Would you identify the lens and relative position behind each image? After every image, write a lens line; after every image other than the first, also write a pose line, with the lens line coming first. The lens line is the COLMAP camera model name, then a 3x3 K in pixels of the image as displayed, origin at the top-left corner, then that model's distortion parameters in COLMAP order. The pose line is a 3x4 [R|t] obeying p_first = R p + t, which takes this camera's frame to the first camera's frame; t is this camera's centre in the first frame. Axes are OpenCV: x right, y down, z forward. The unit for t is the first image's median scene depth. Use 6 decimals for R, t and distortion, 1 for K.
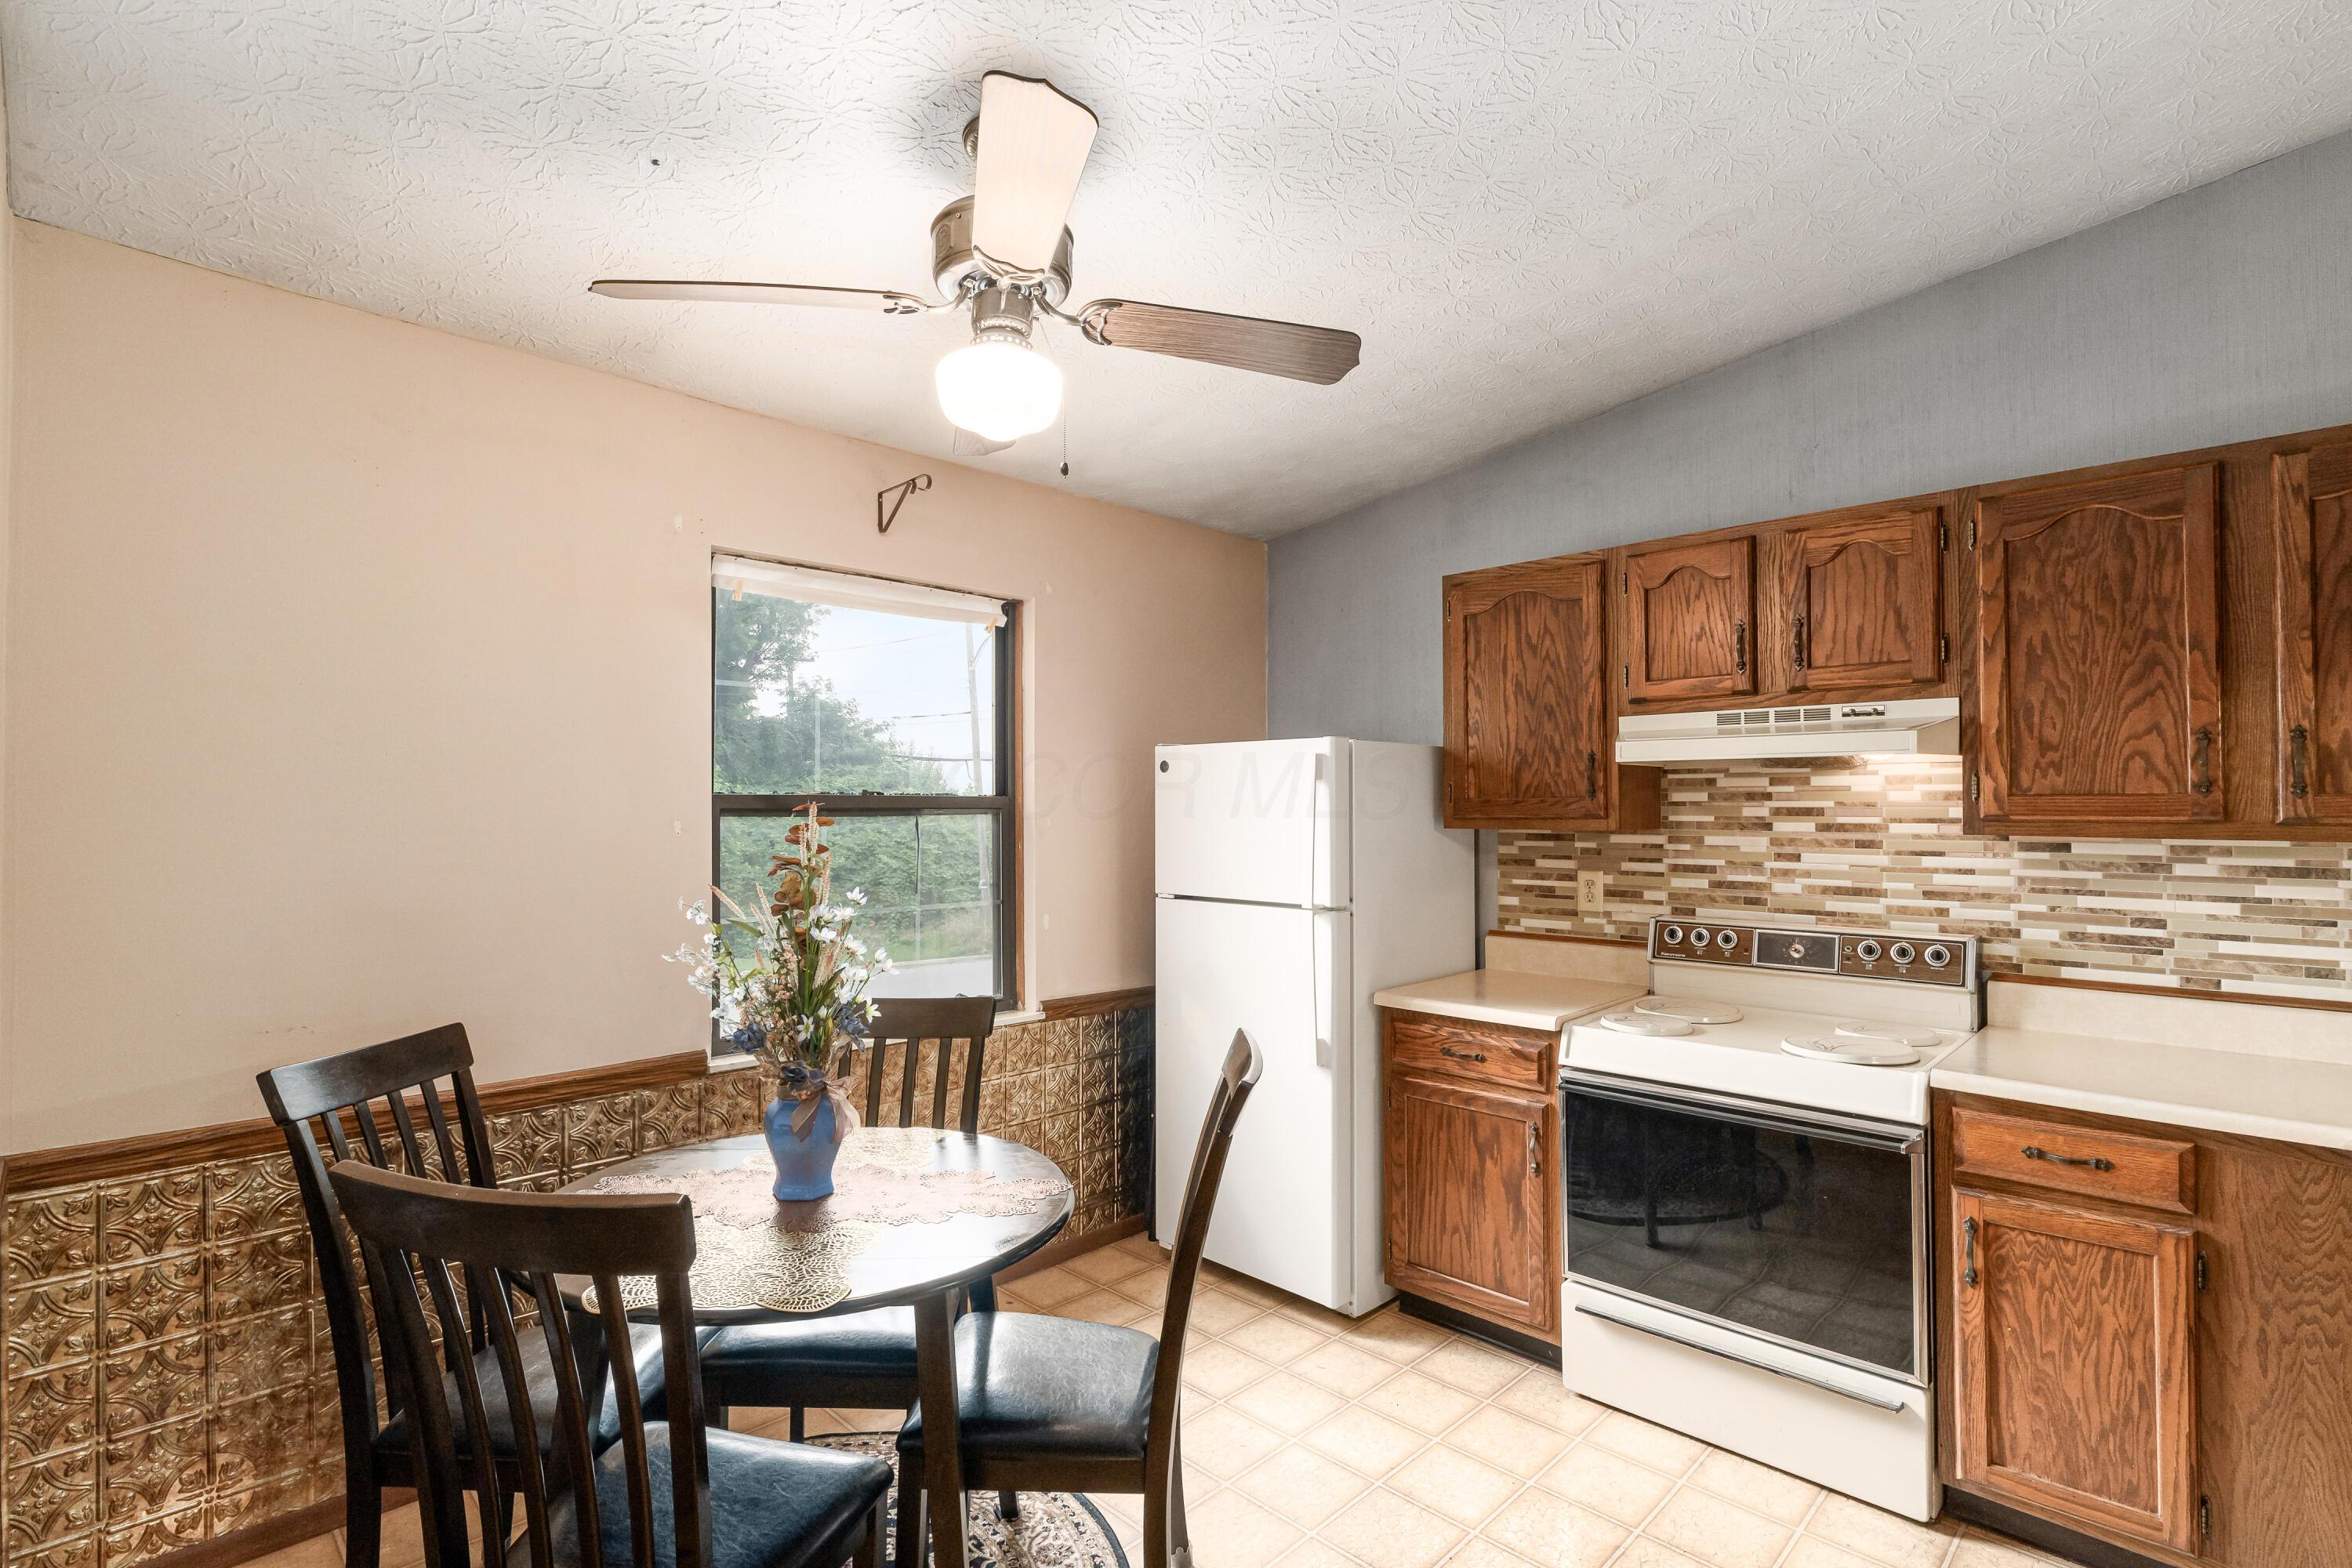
lens RADIAL K [[1149.8, 0, 1176.0], [0, 1149.8, 784.0], [0, 0, 1]] dist [-0.001838, -0.000040]
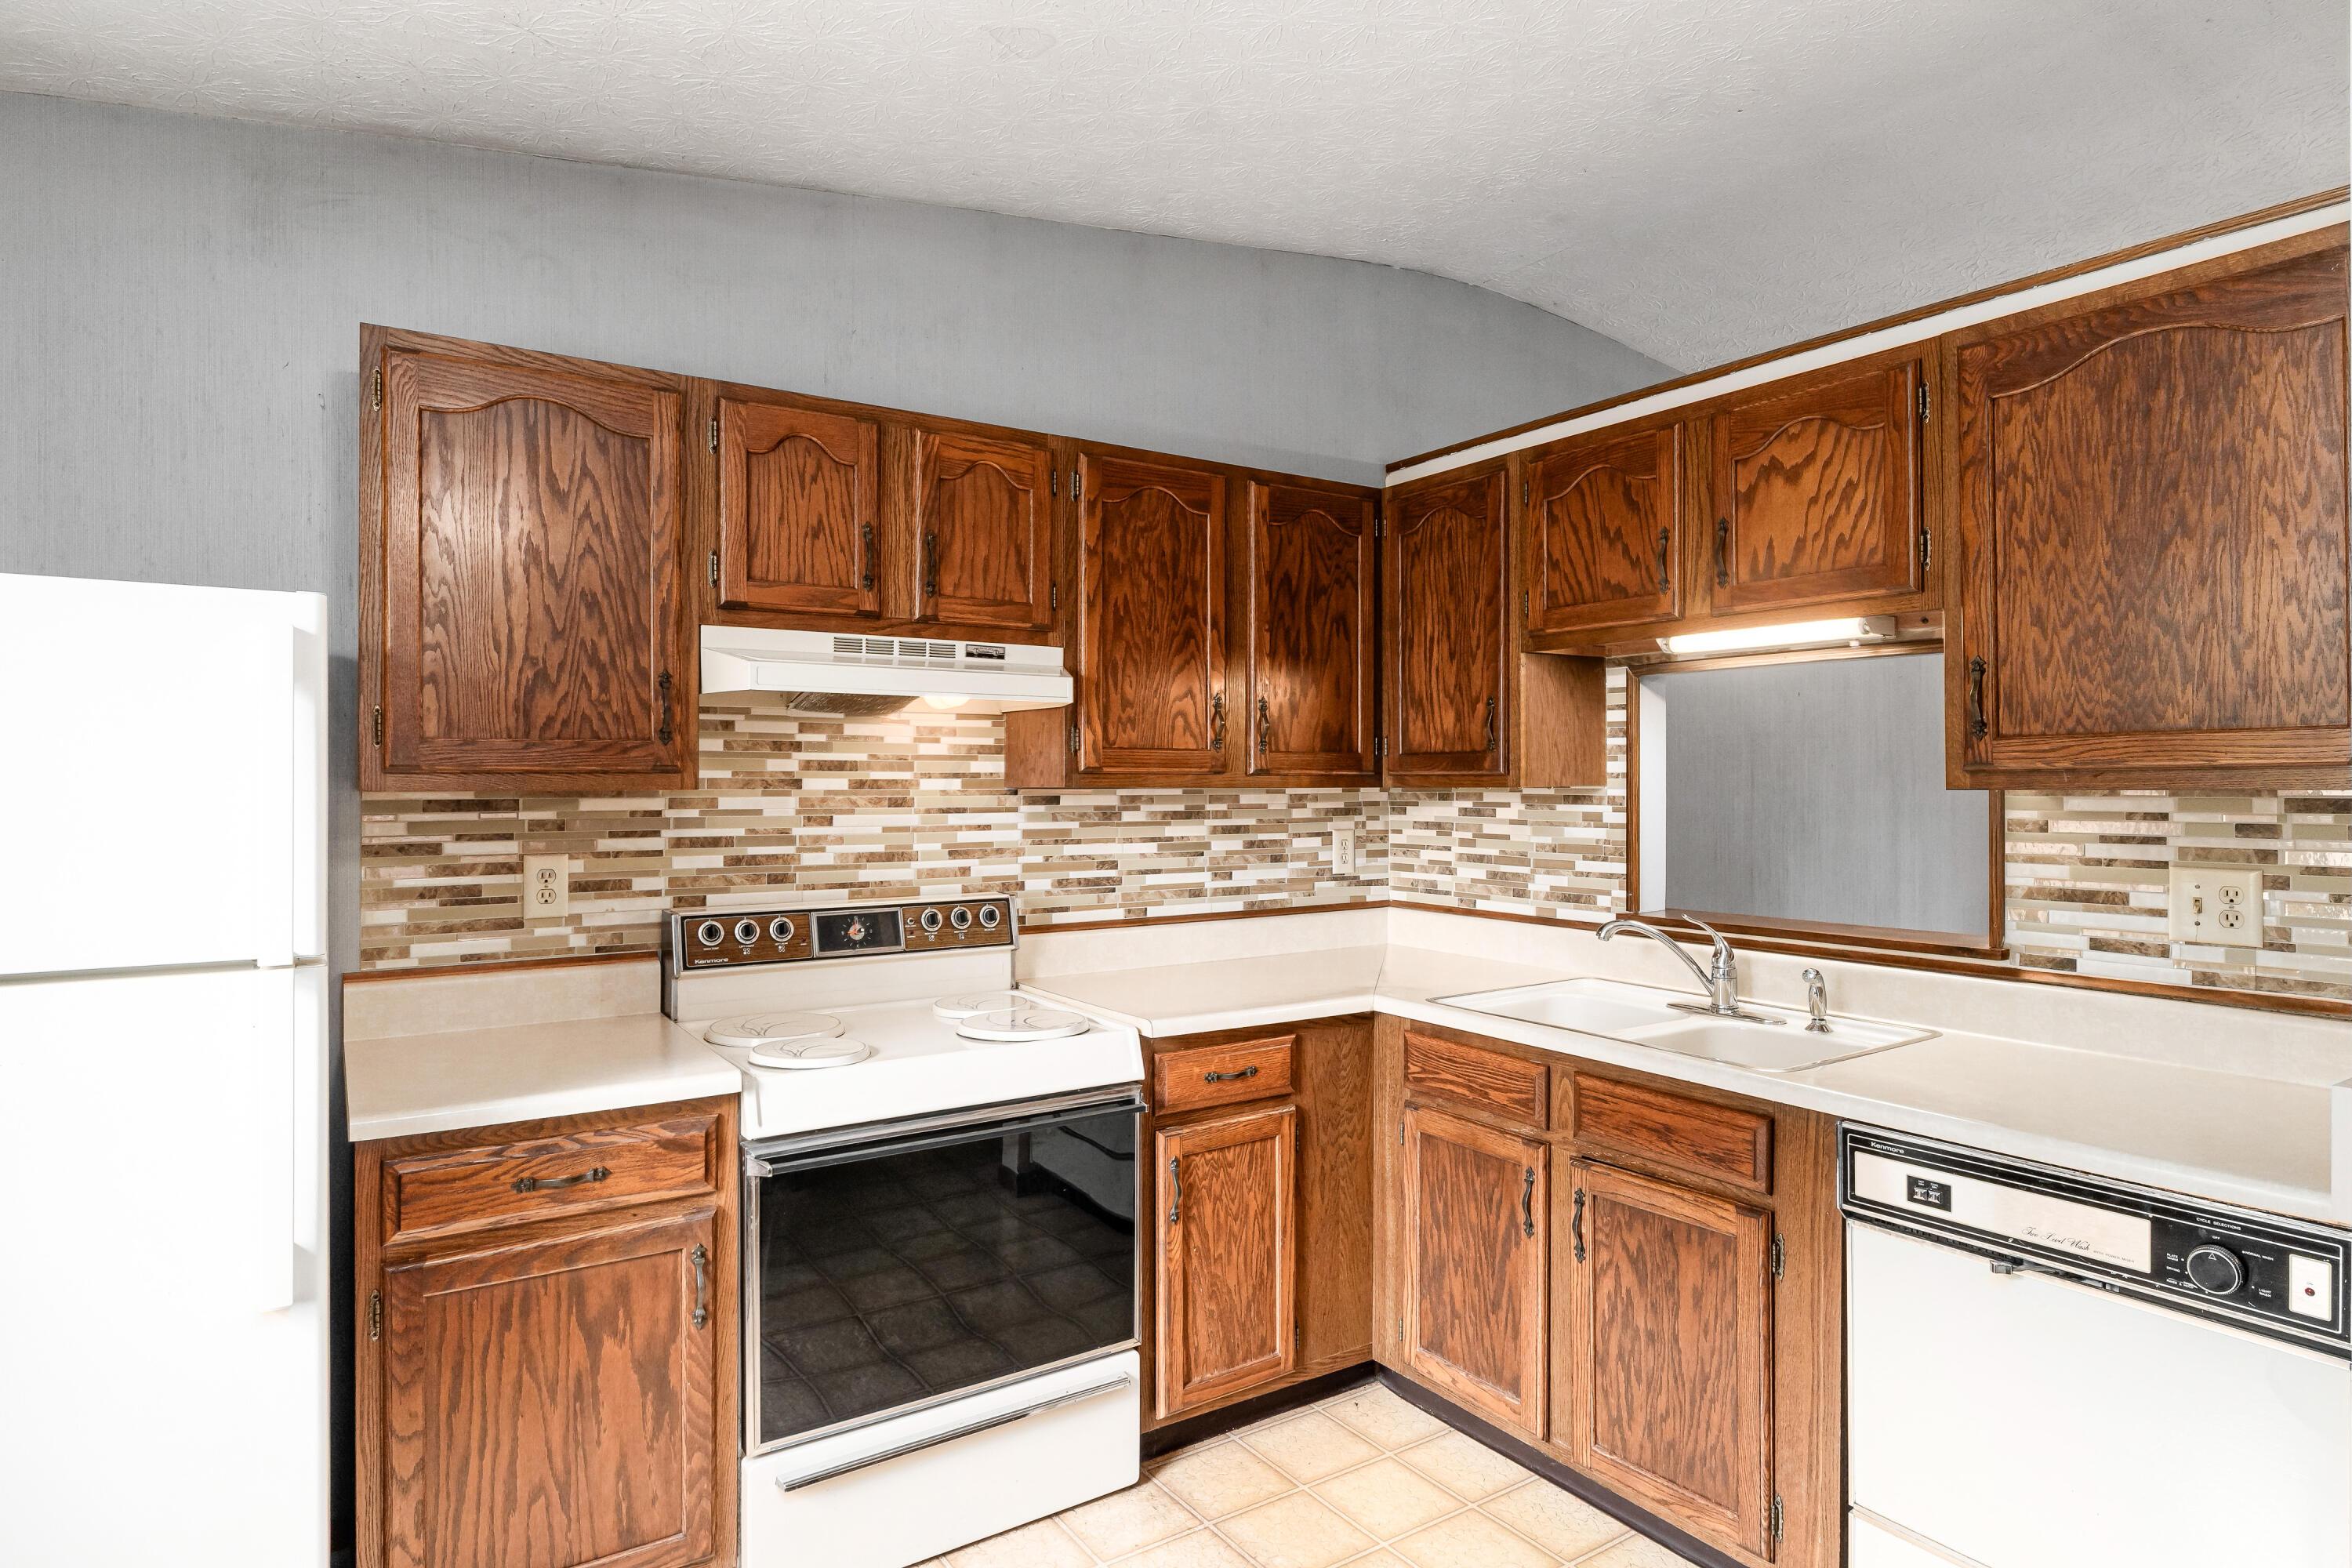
lens RADIAL K [[1285.8, 0, 1176.0], [0, 1285.8, 784.0], [0, 0, 1]] dist [0.001725, 0.000104]
pose [[0.198213, 0.000568, 0.980159, -0.341533], [-0.016414, 0.999862, 0.002740, 0.032963], [-0.980021, -0.016632, 0.198195, 0.612860]]
